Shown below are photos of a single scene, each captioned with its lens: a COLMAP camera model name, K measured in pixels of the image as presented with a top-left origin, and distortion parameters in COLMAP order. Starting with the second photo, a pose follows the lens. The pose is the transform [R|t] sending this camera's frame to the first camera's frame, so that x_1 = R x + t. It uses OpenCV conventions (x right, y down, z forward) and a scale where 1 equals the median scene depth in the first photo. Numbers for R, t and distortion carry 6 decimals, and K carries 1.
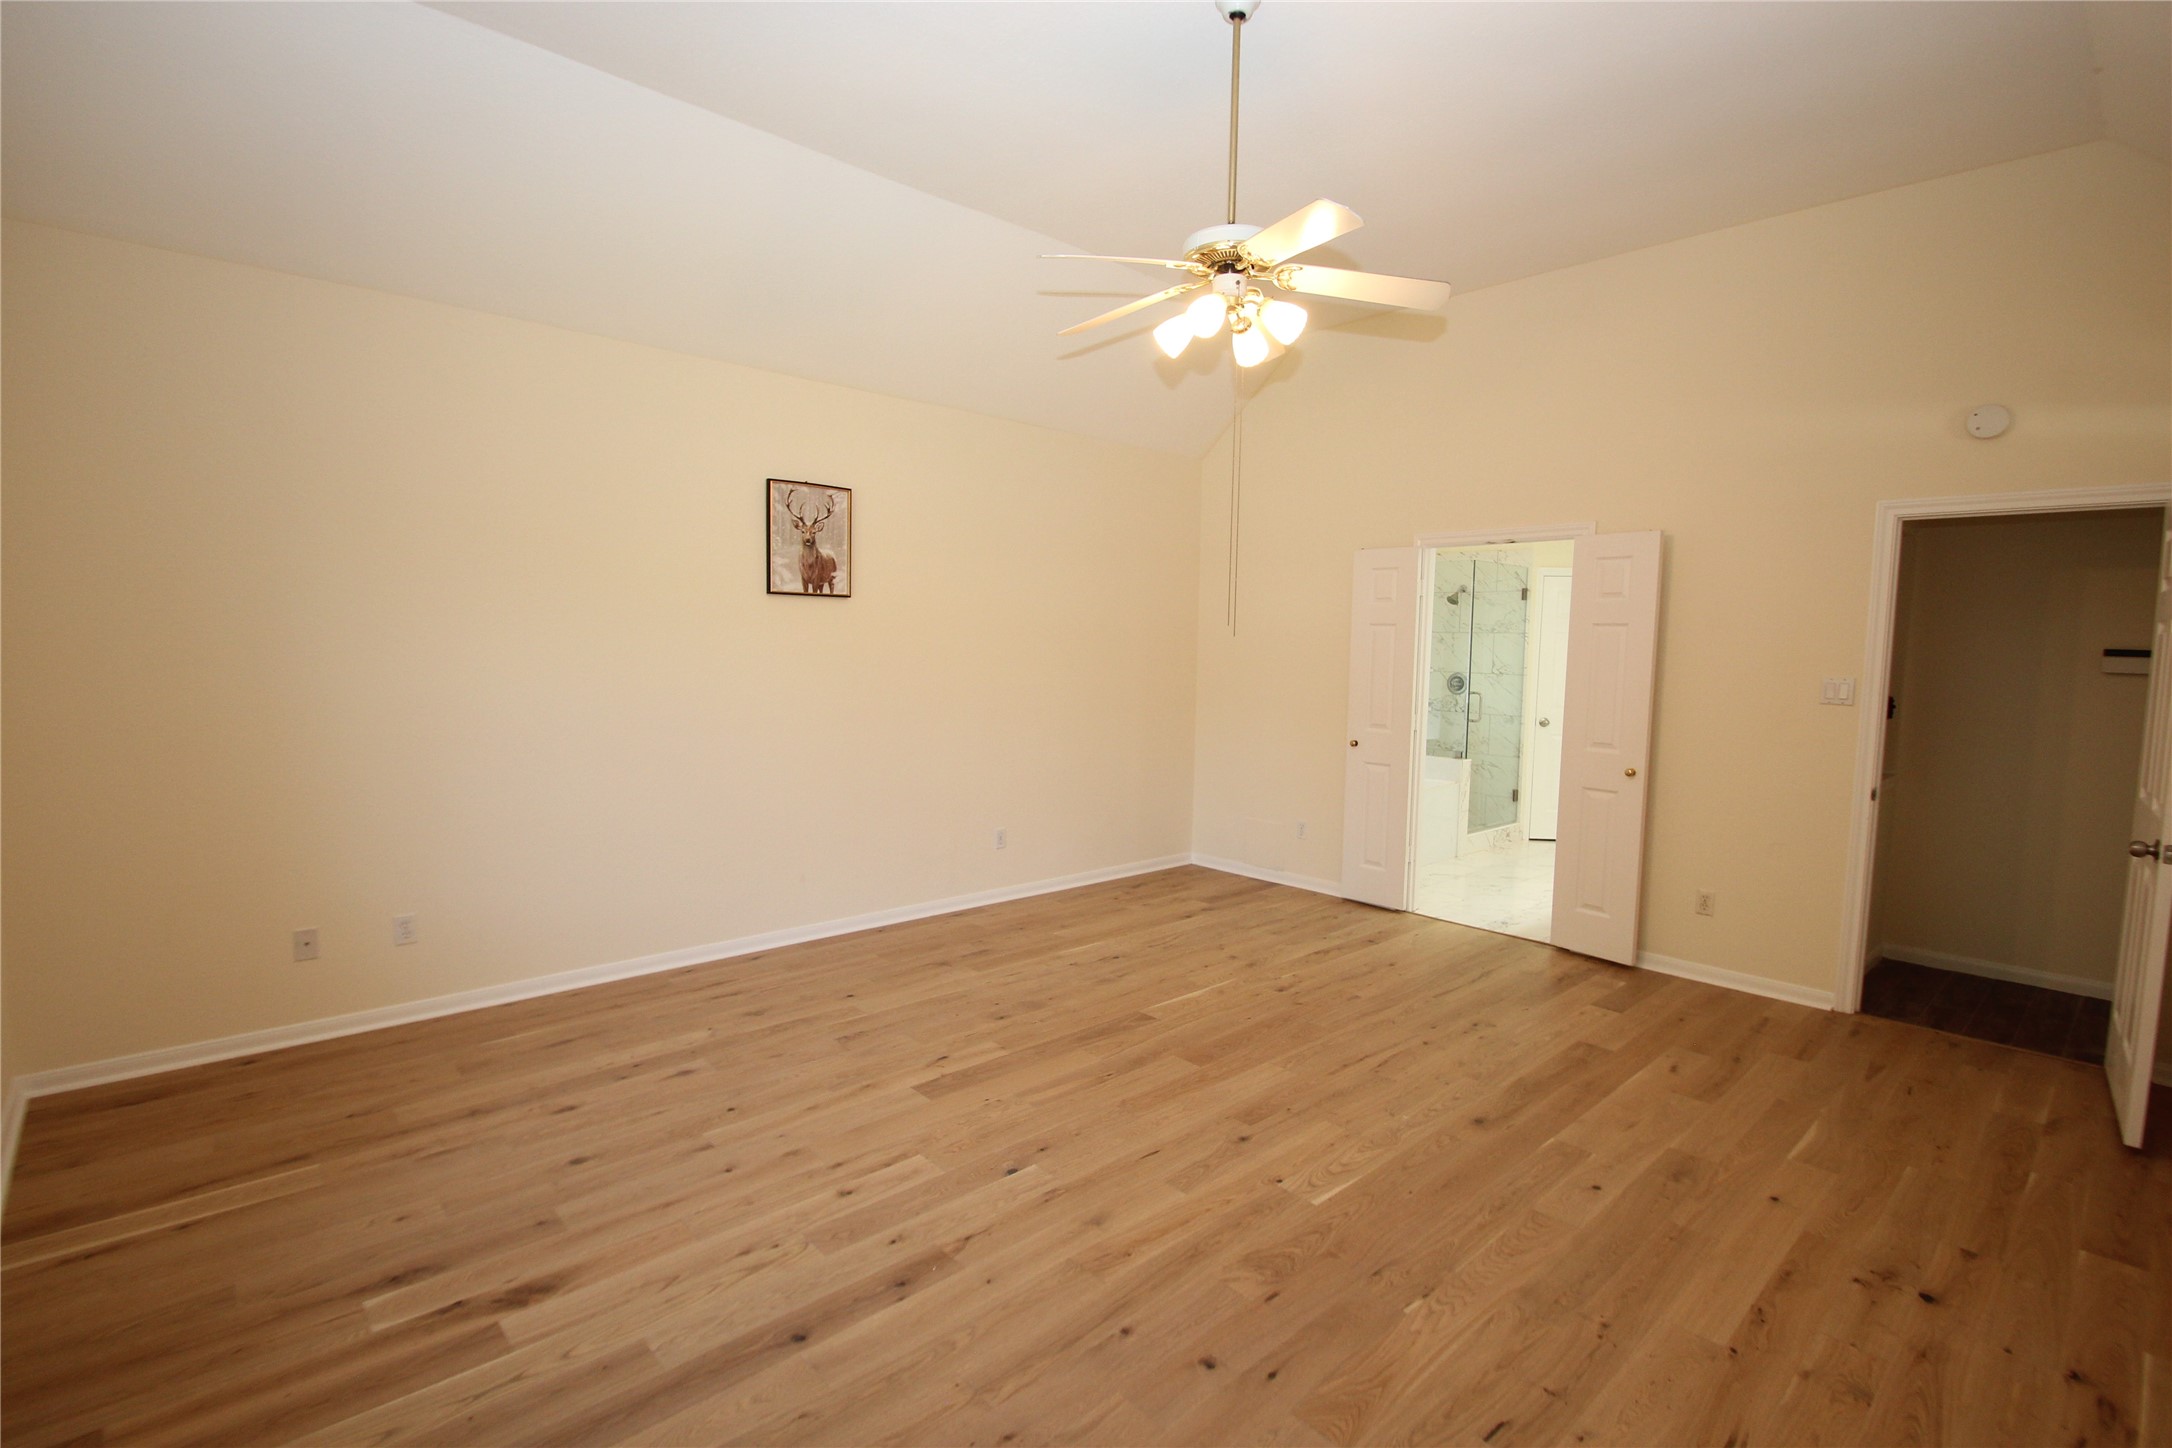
lens RADIAL K [[1006.0, 0, 1082.7], [0, 1006.0, 727.9], [0, 0, 1]] dist [0.010078, -0.016461]
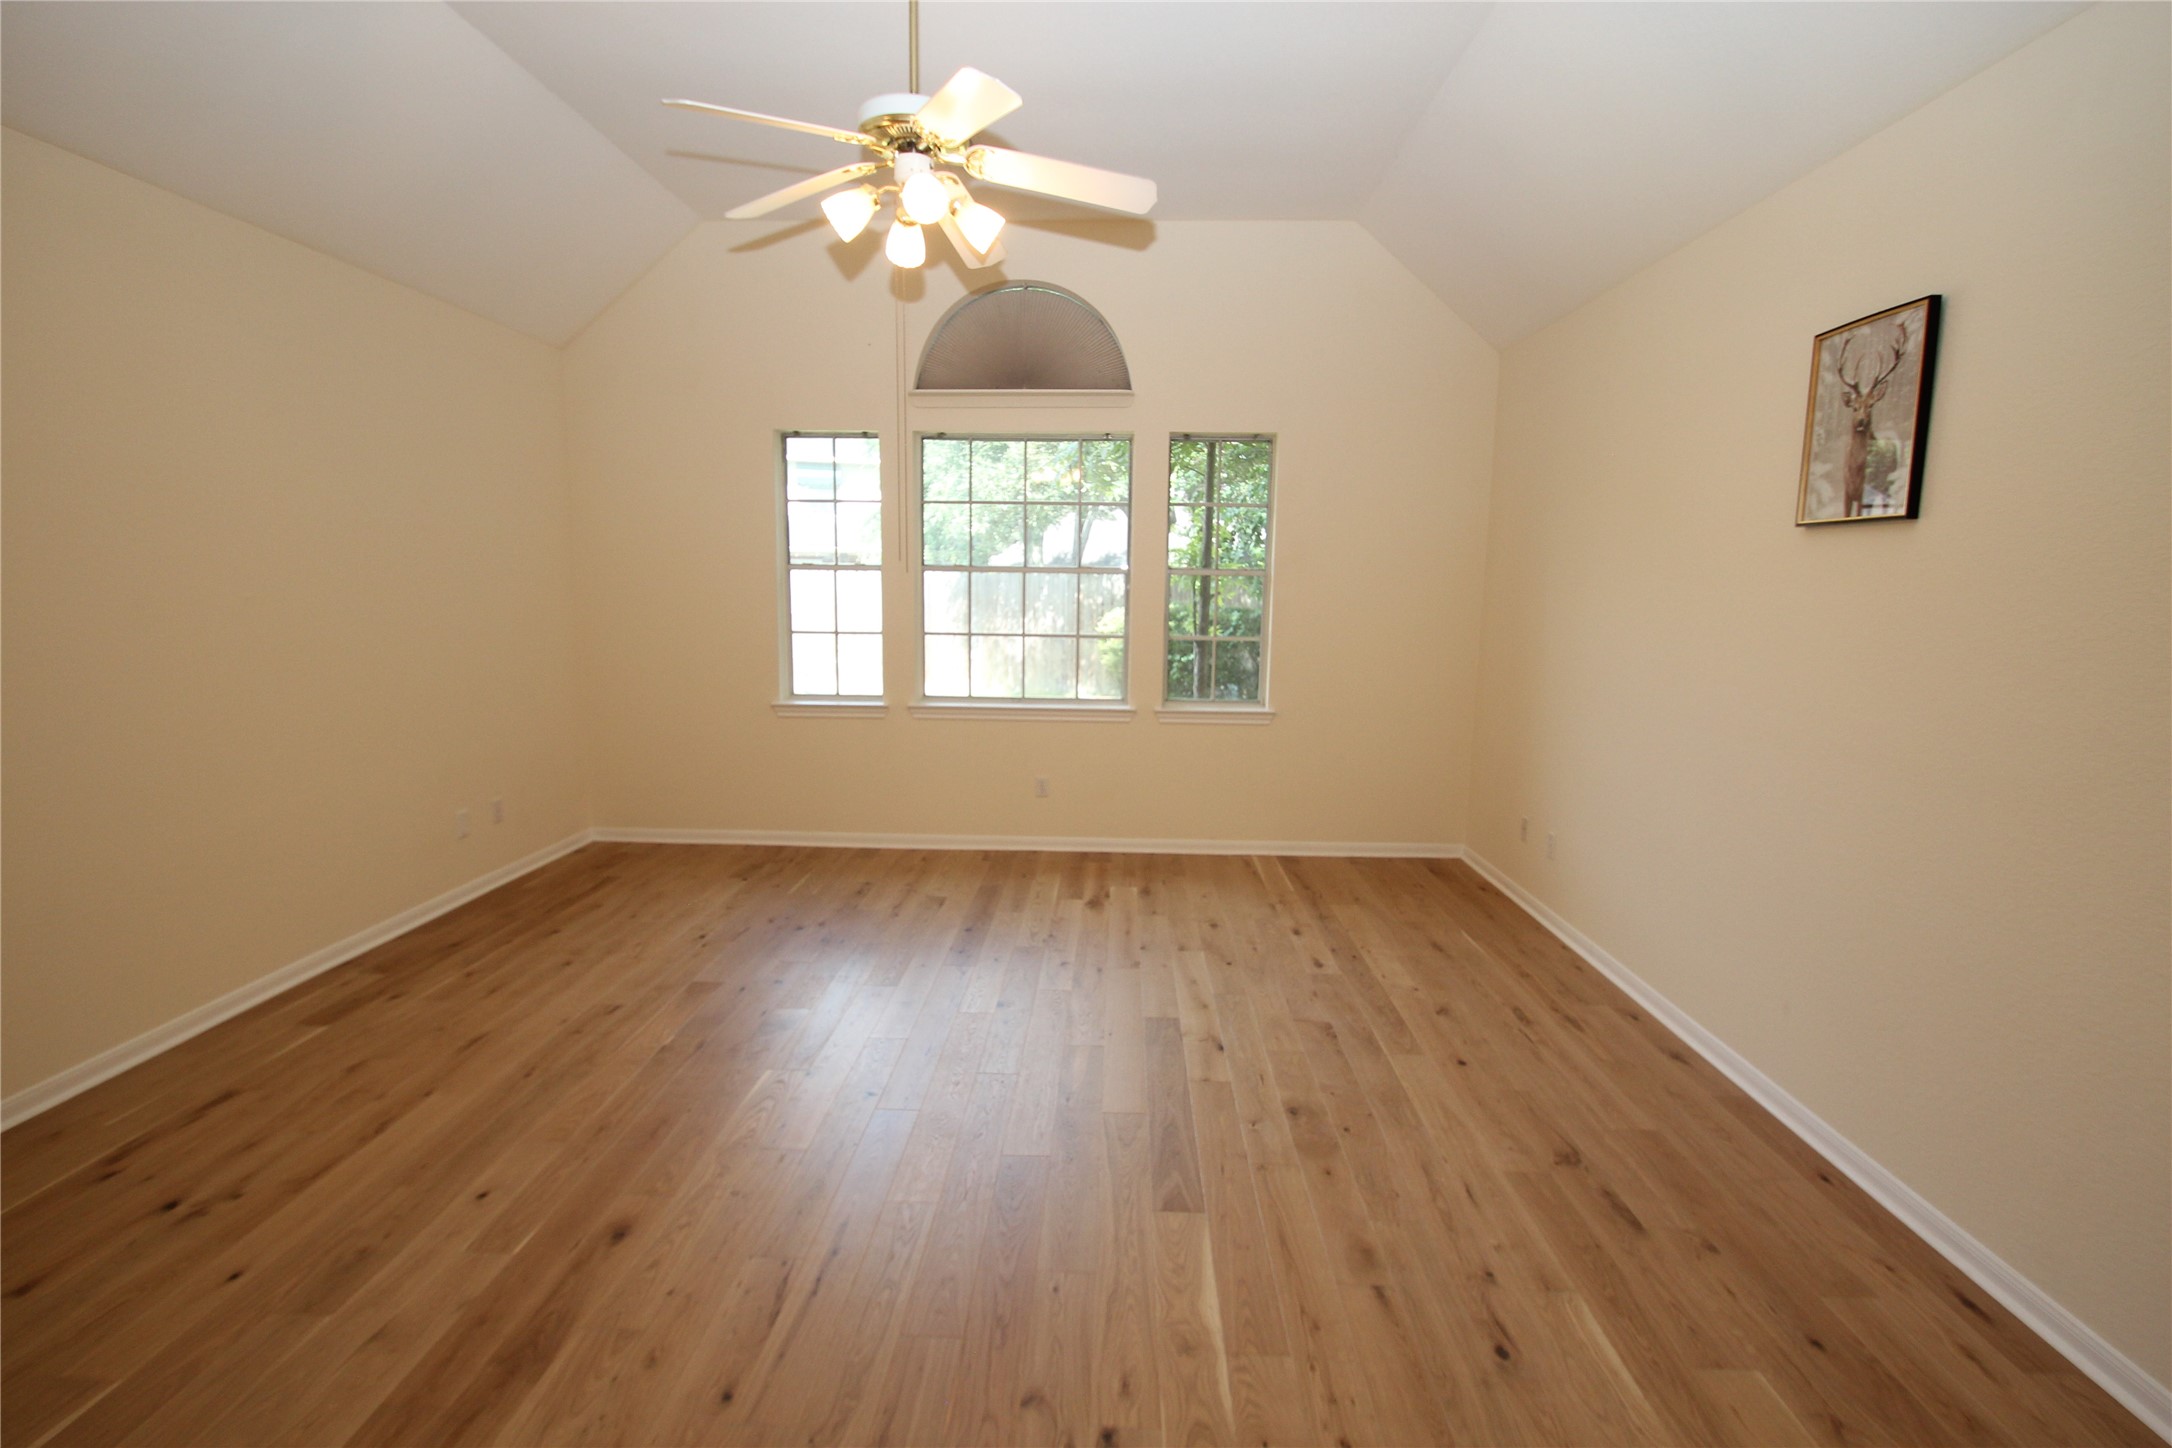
lens RADIAL K [[1006.0, 0, 1082.7], [0, 1006.0, 727.9], [0, 0, 1]] dist [0.010078, -0.016461]
pose [[-0.702608, 0.074937, -0.707620, 0.574503], [-0.089879, 0.977129, 0.192721, -0.120358], [0.705878, 0.199007, -0.679803, 1.475171]]
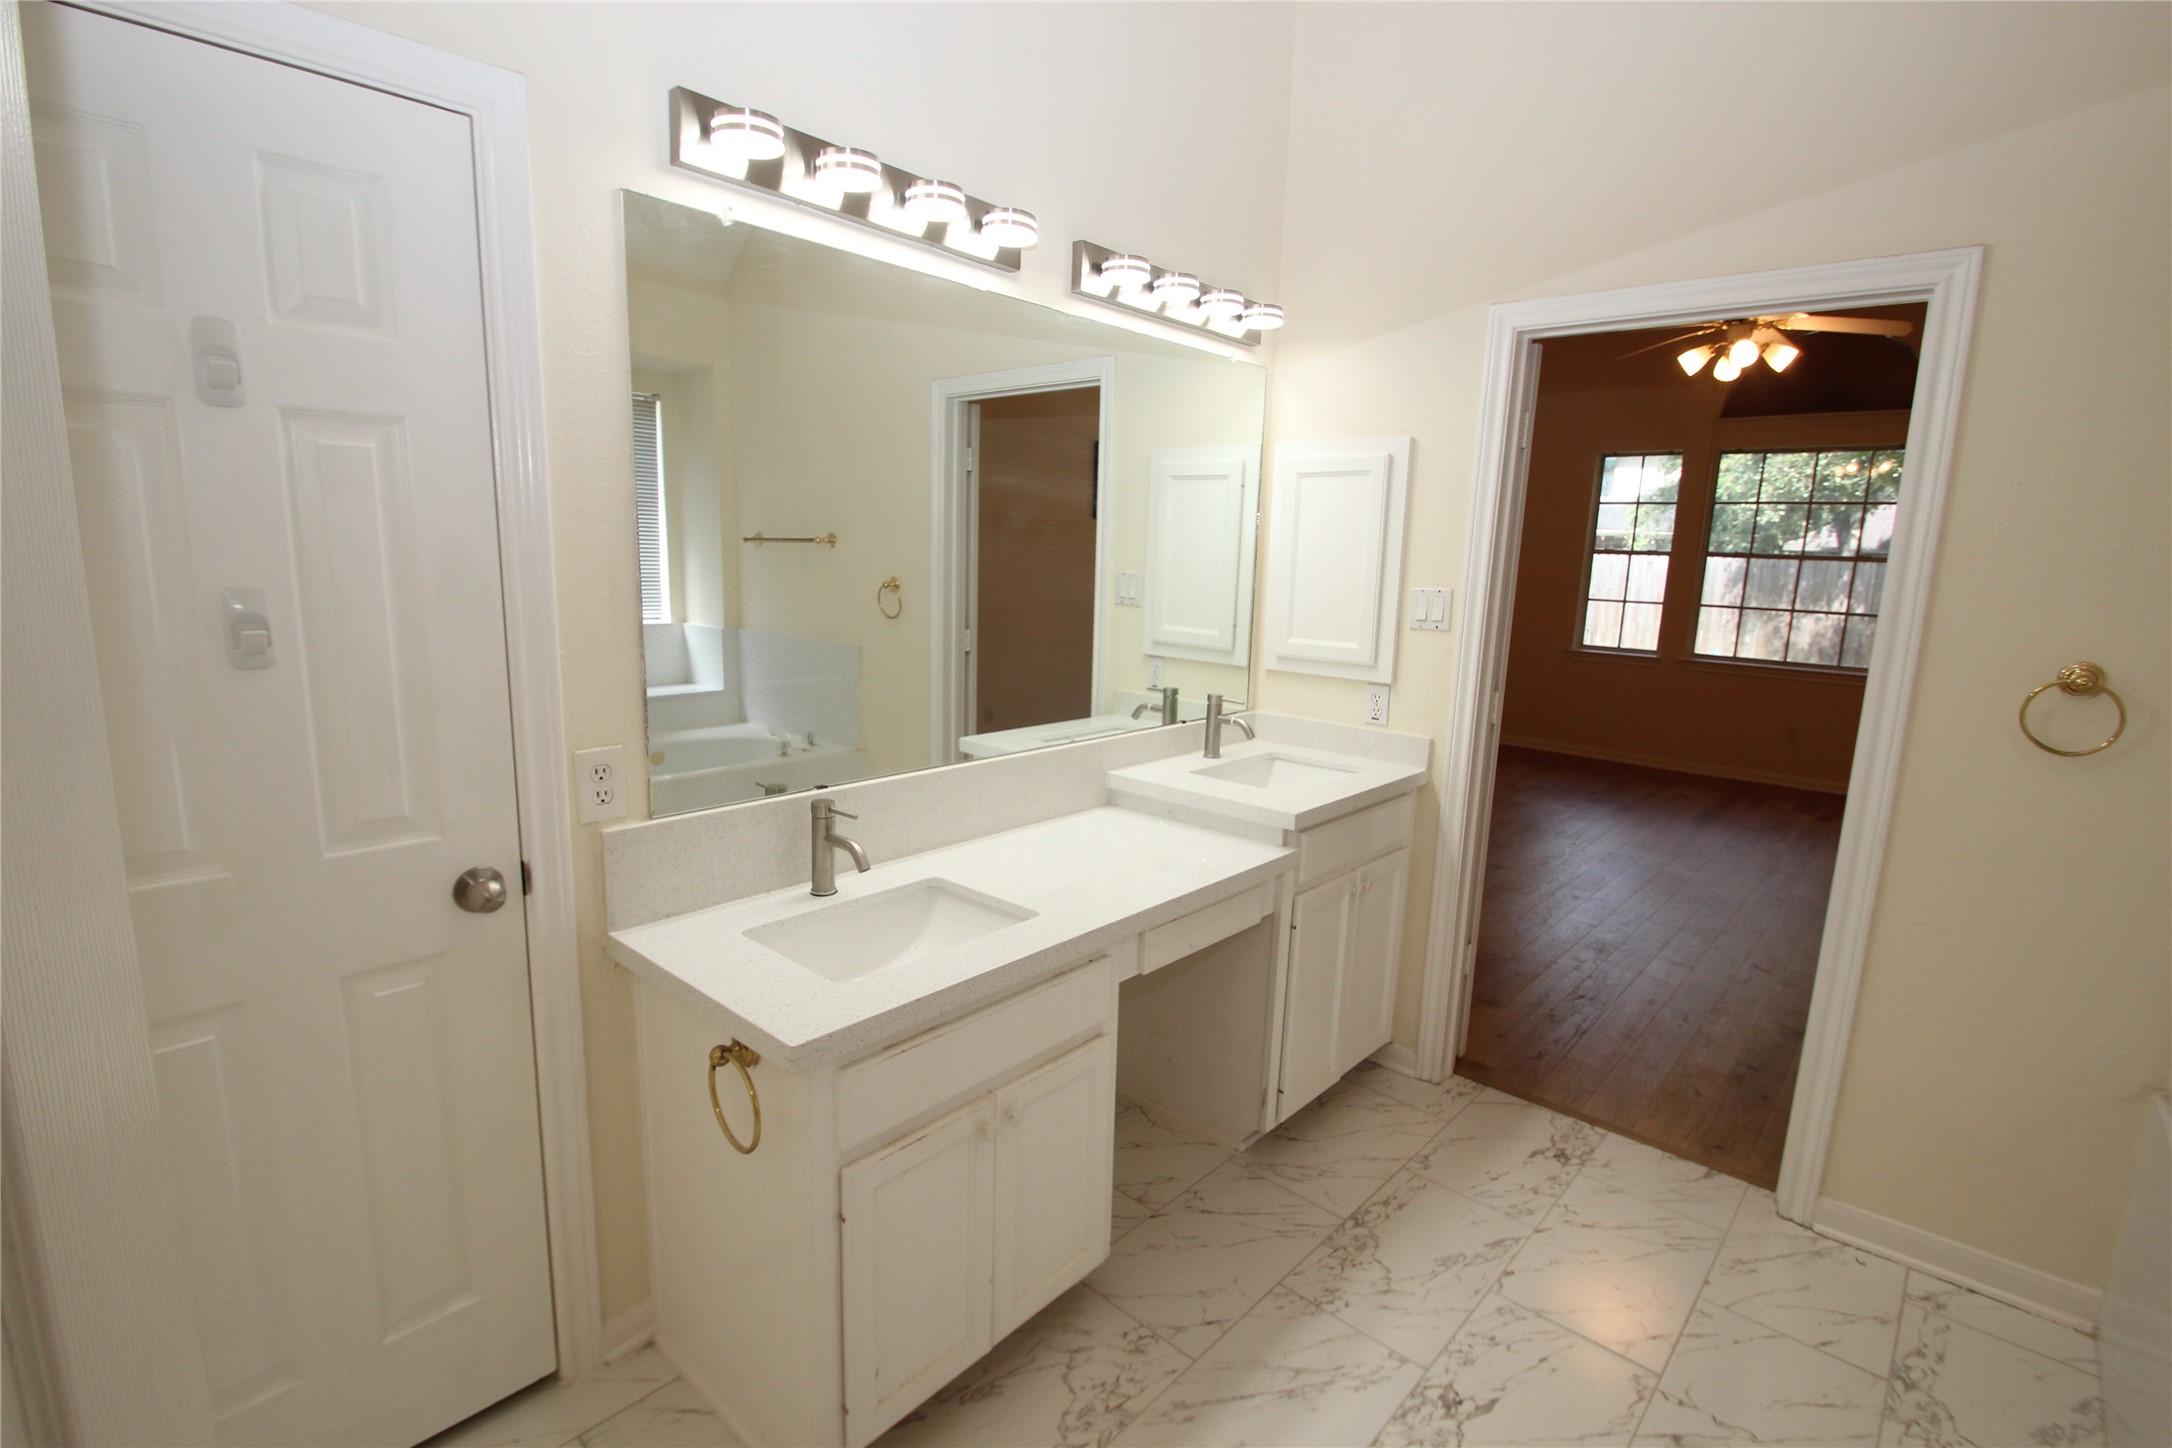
lens RADIAL K [[1006.0, 0, 1082.7], [0, 1006.0, 727.9], [0, 0, 1]] dist [0.010078, -0.016461]
pose [[-0.994355, -0.031956, -0.101175, 1.074973], [-0.057420, 0.963937, 0.259863, -0.157753], [0.089222, 0.264205, -0.960331, 2.127041]]
